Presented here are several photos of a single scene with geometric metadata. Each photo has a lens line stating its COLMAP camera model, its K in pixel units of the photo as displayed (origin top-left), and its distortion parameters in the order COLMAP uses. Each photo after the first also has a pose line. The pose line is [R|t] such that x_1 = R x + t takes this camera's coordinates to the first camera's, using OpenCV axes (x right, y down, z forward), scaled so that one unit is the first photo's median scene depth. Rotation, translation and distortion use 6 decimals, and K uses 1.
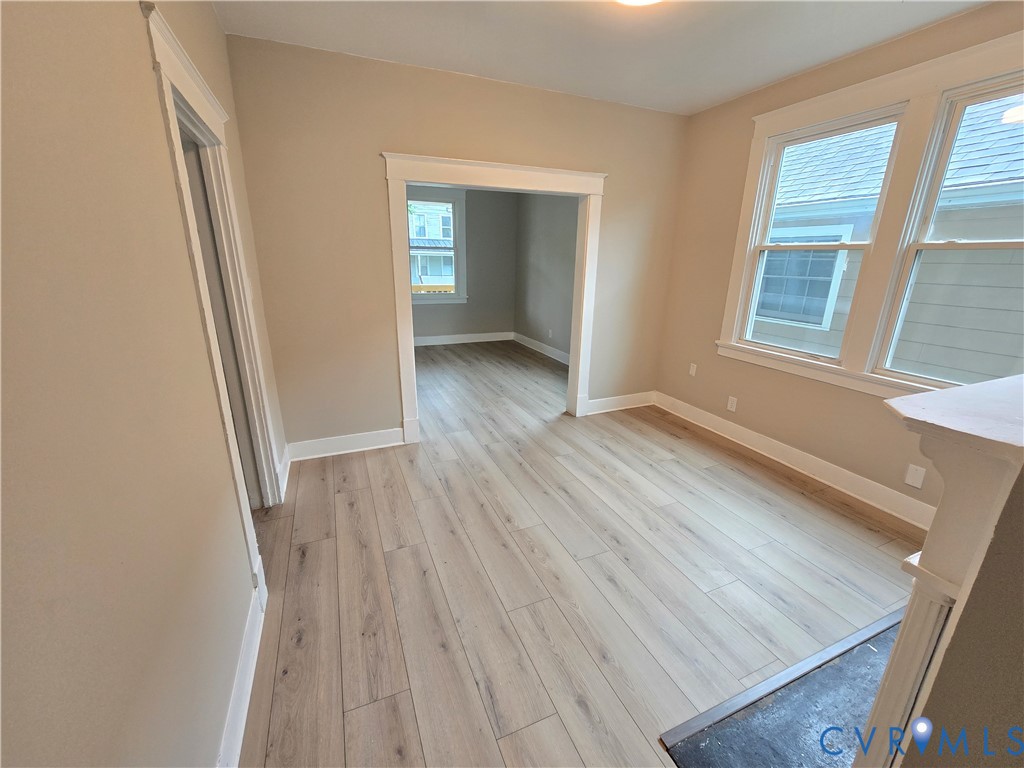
lens RADIAL K [[419.8, 0, 520.6], [0, 419.8, 385.3], [0, 0, 1]] dist [-0.001064, -0.001614]
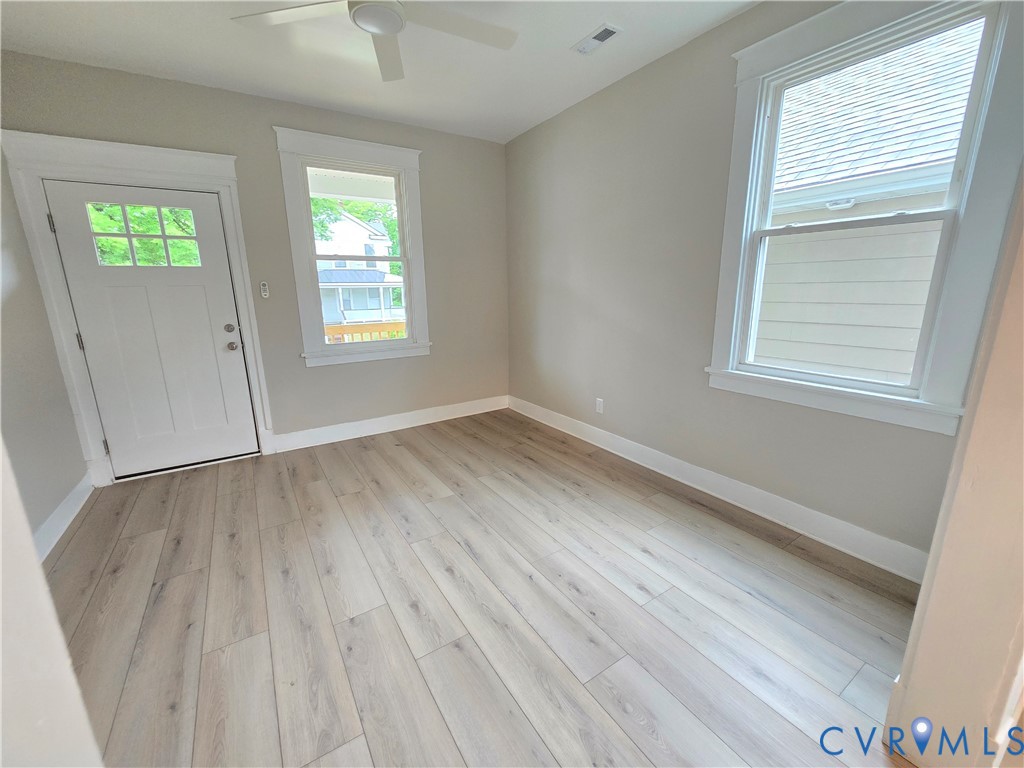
lens RADIAL K [[419.8, 0, 513.4], [0, 419.8, 385.1], [0, 0, 1]] dist [-0.001064, -0.001614]
pose [[0.987194, -0.073913, 0.141366, -0.219890], [0.083071, 0.994735, -0.060010, -0.246729], [-0.136186, 0.070985, 0.988137, 0.947675]]
